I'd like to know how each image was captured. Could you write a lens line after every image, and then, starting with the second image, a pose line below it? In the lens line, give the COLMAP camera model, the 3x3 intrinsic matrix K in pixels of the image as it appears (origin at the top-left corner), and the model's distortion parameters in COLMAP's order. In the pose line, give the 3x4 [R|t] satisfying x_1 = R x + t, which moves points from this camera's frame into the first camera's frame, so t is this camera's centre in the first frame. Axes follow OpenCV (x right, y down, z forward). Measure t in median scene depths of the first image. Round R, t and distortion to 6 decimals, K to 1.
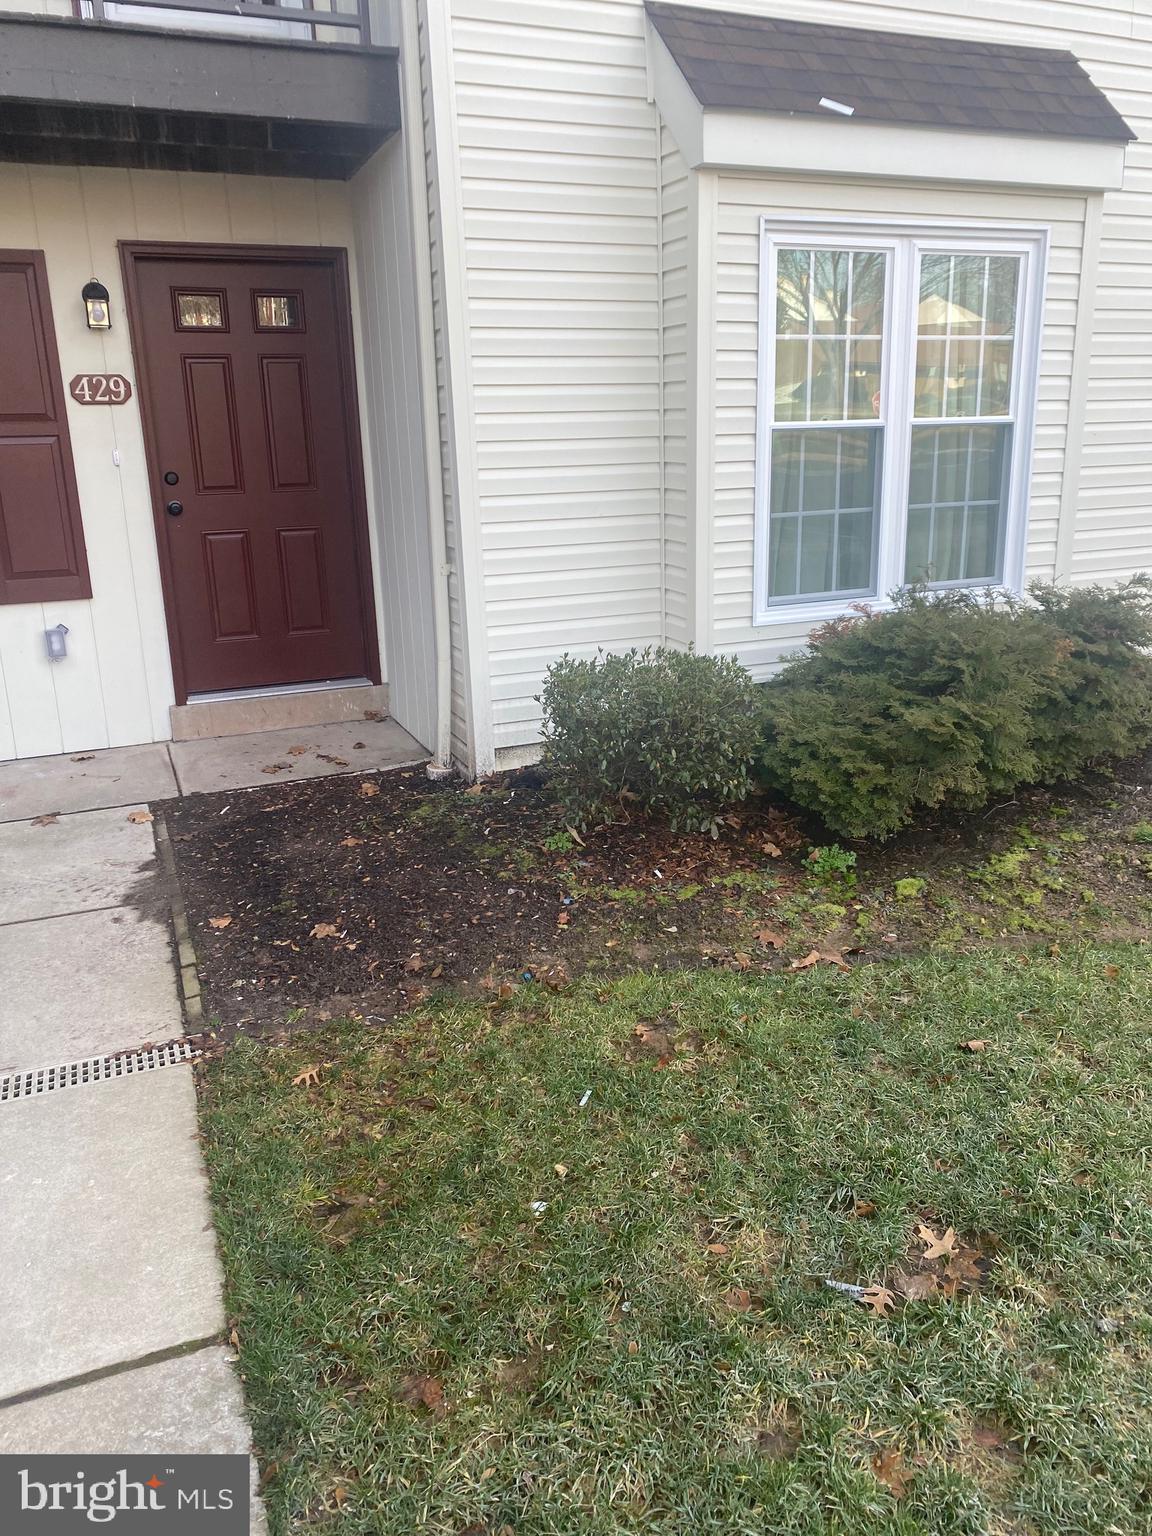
lens RADIAL K [[1168.0, 0, 570.2], [0, 1168.0, 758.1], [0, 0, 1]] dist [0.062094, -0.073168]
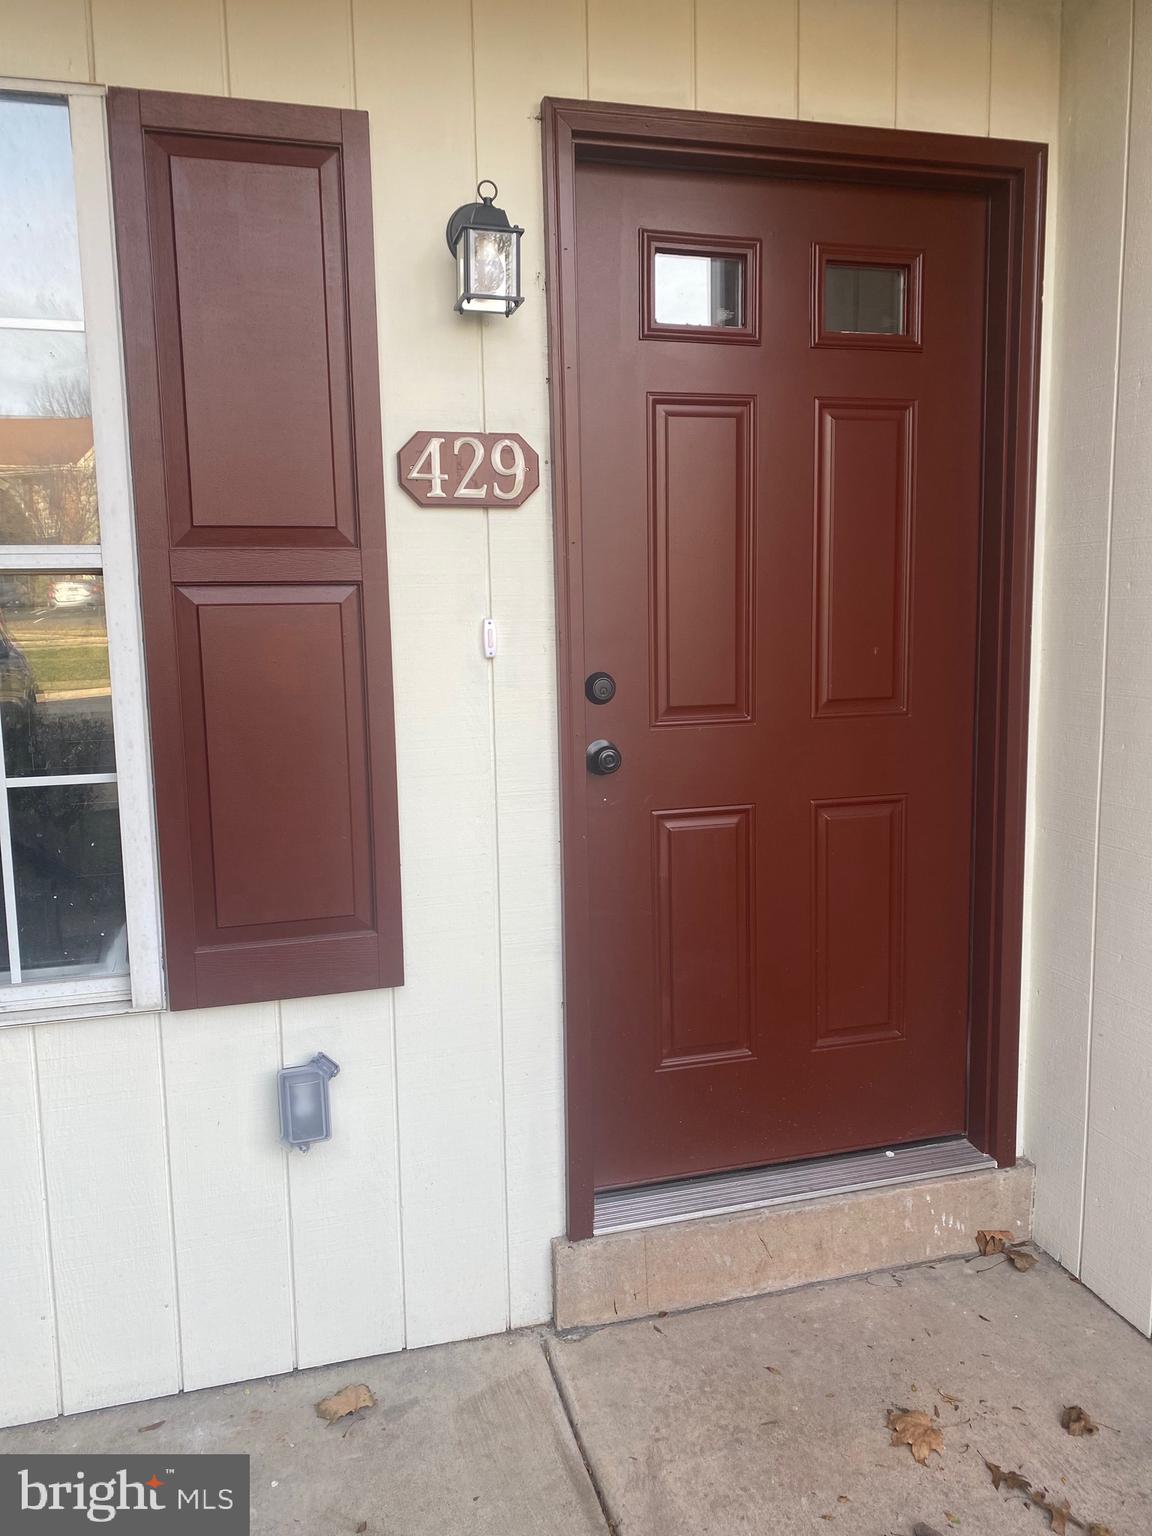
lens RADIAL K [[1168.0, 0, 579.4], [0, 1168.0, 773.1], [0, 0, 1]] dist [0.062094, -0.073168]
pose [[0.993432, 0.033171, -0.109508, -0.310442], [-0.045299, 0.992877, -0.110196, -0.168161], [0.105072, 0.114433, 0.987859, 0.620696]]
